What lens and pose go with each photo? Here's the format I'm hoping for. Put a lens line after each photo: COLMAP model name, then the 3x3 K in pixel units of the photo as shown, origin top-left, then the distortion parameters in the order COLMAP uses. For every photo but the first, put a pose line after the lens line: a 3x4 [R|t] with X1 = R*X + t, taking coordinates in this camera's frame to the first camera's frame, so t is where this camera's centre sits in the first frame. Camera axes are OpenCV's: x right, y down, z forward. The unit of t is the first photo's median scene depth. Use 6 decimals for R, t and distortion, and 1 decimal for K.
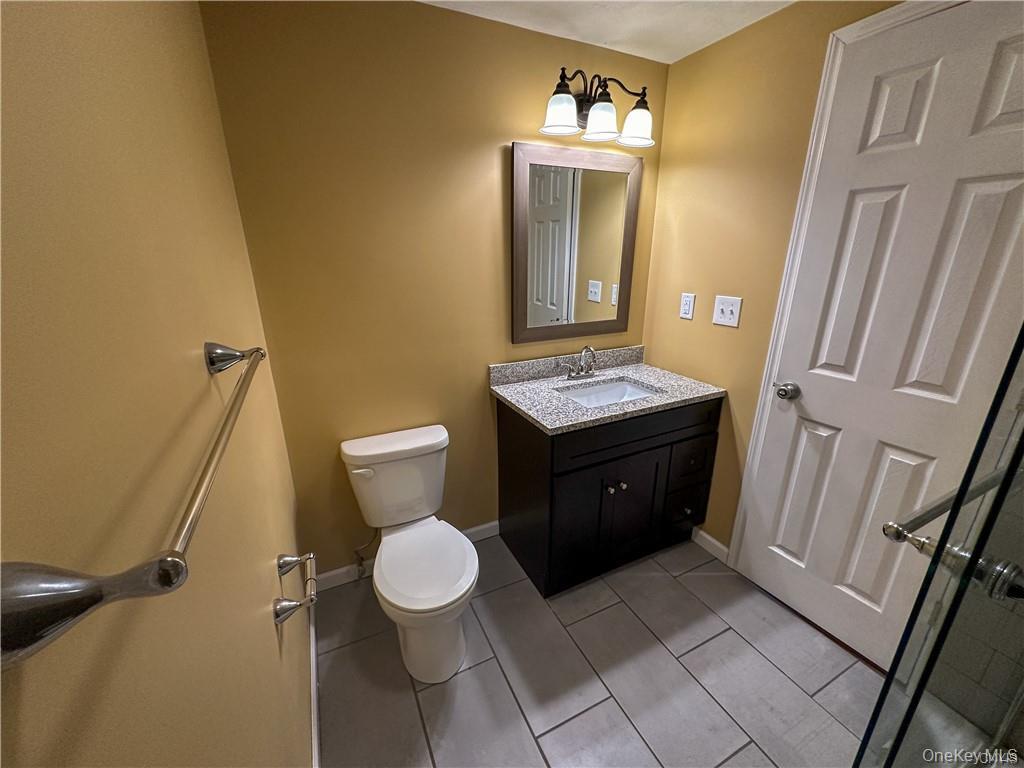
lens RADIAL K [[408.8, 0, 512.0], [0, 408.8, 384.0], [0, 0, 1]] dist [-0.002291, -0.000260]
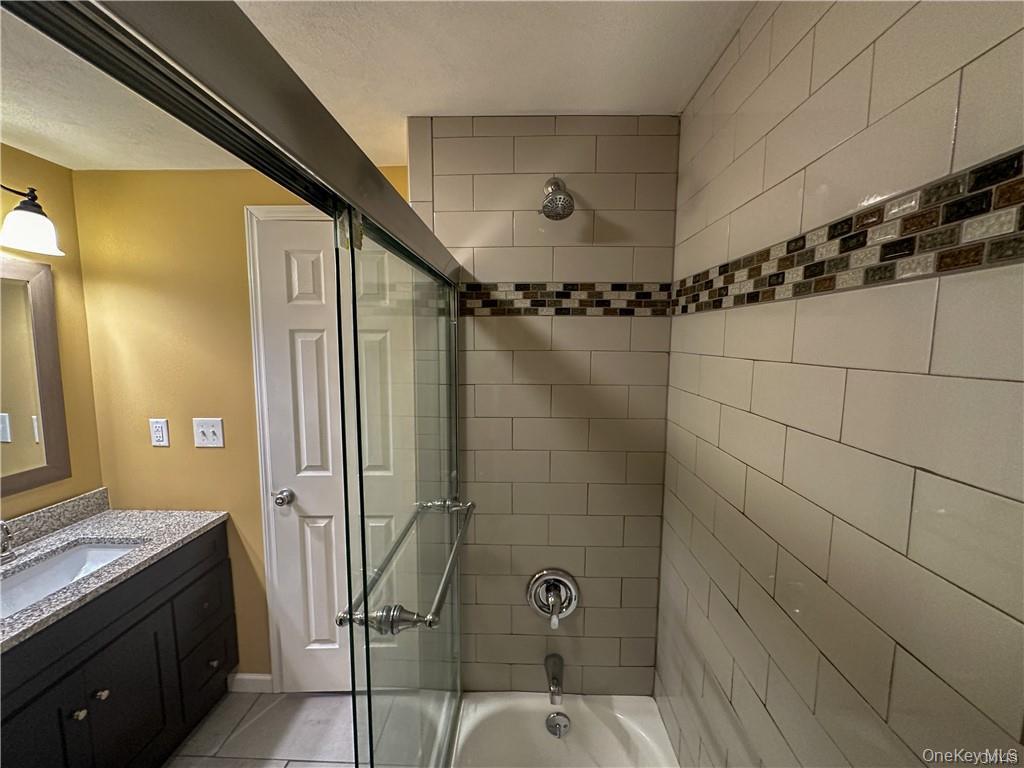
lens RADIAL K [[408.8, 0, 512.0], [0, 408.8, 384.0], [0, 0, 1]] dist [-0.002291, -0.000260]
pose [[0.470285, -0.085864, 0.878327, 0.025839], [0.265532, 0.962904, -0.048042, -0.053490], [-0.841620, 0.255817, 0.475639, -0.094377]]
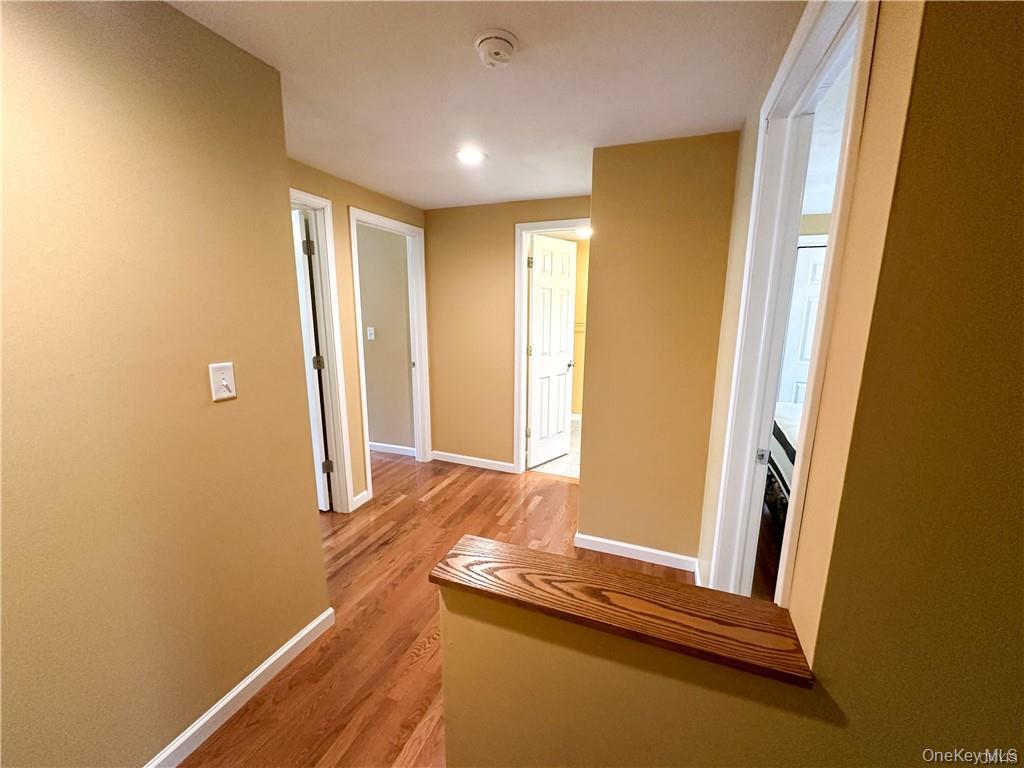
lens RADIAL K [[408.8, 0, 512.0], [0, 408.8, 384.0], [0, 0, 1]] dist [-0.002291, -0.000260]
pose [[-0.676648, -0.140225, 0.722831, -0.401669], [0.225097, 0.895303, 0.384399, -0.374314], [-0.701056, 0.422810, -0.574241, 1.178429]]
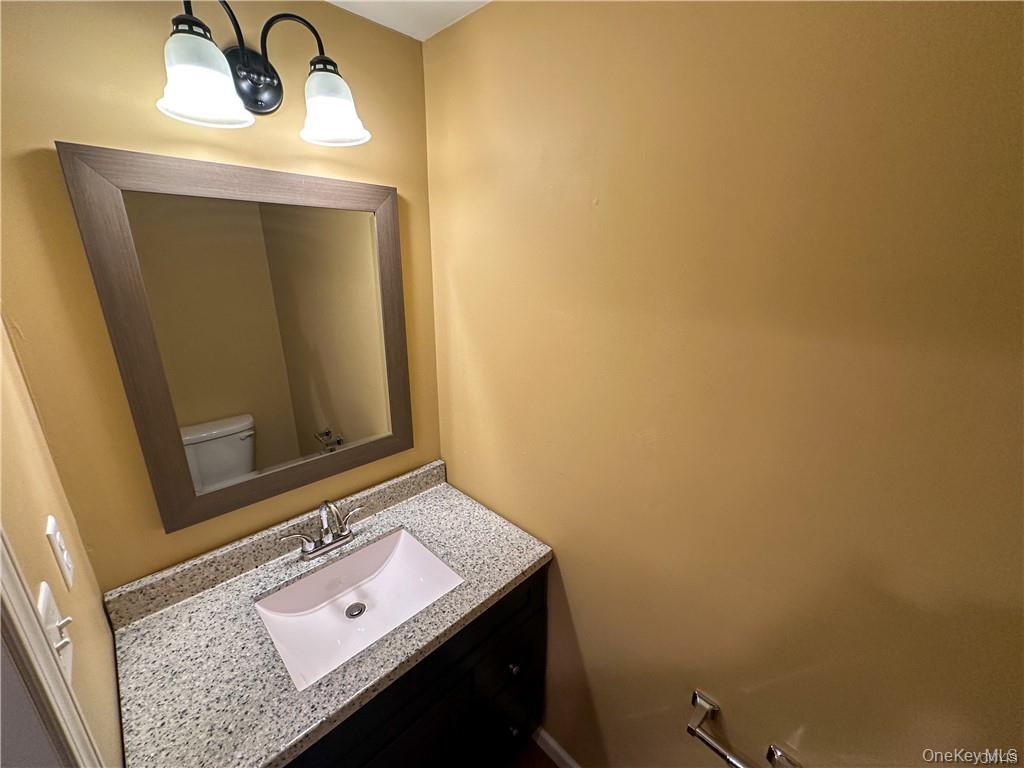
lens RADIAL K [[408.8, 0, 512.0], [0, 408.8, 384.0], [0, 0, 1]] dist [-0.002291, -0.000260]
pose [[0.946223, -0.081149, 0.313173, 0.290908], [0.086125, 0.996282, -0.002065, -0.266861], [-0.311841, 0.028926, 0.949694, 0.408918]]
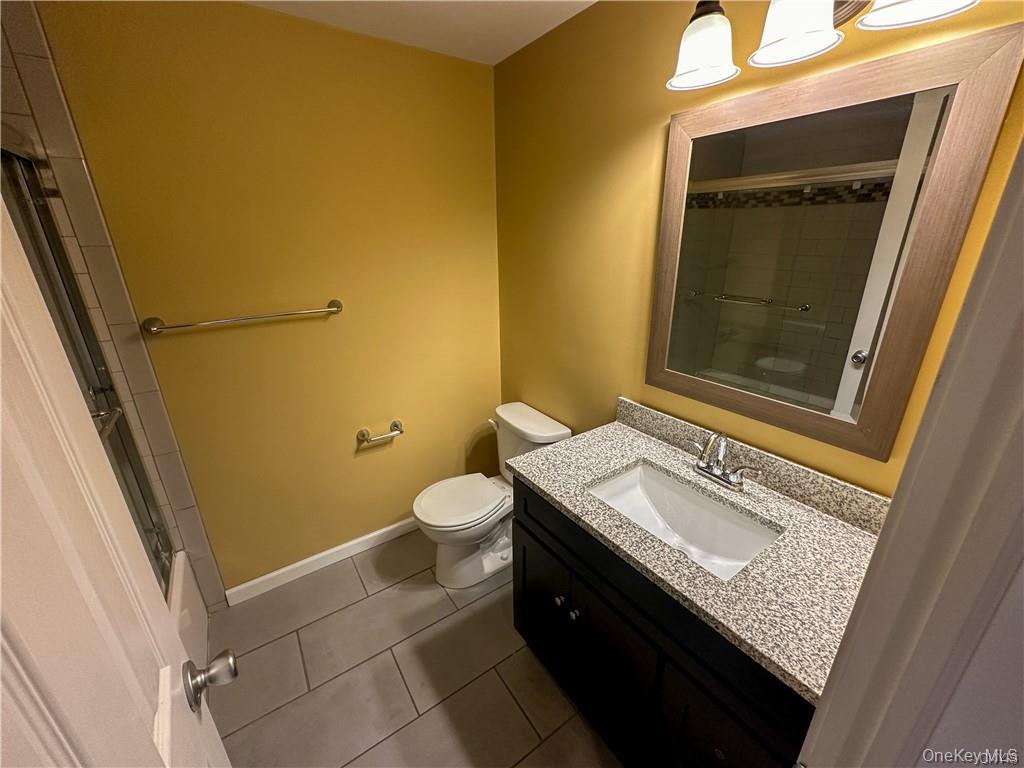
lens RADIAL K [[408.8, 0, 512.0], [0, 408.8, 384.0], [0, 0, 1]] dist [-0.002291, -0.000260]
pose [[0.146373, 0.337248, -0.929967, 0.753648], [-0.293119, 0.912661, 0.284837, -0.266396], [0.944805, 0.230898, 0.232443, 0.641619]]
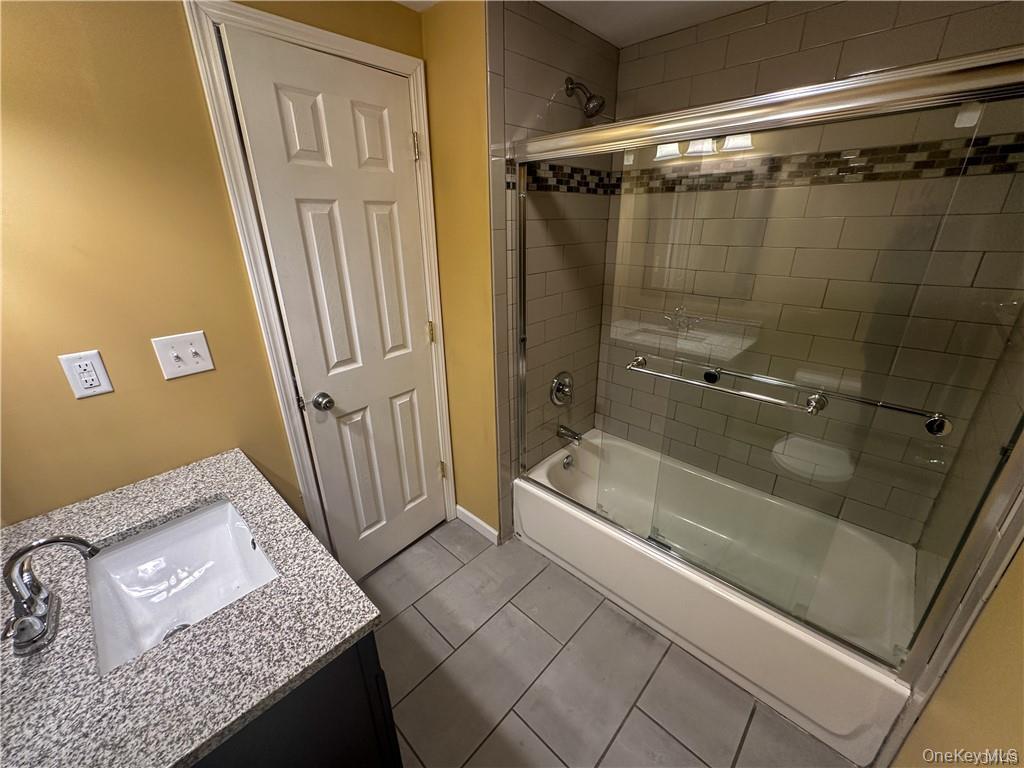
lens RADIAL K [[408.8, 0, 512.0], [0, 408.8, 384.0], [0, 0, 1]] dist [-0.002291, -0.000260]
pose [[-0.352117, -0.338083, 0.872762, -0.285056], [0.303067, 0.841058, 0.448075, -0.282098], [-0.885530, 0.422280, -0.193689, 0.678898]]
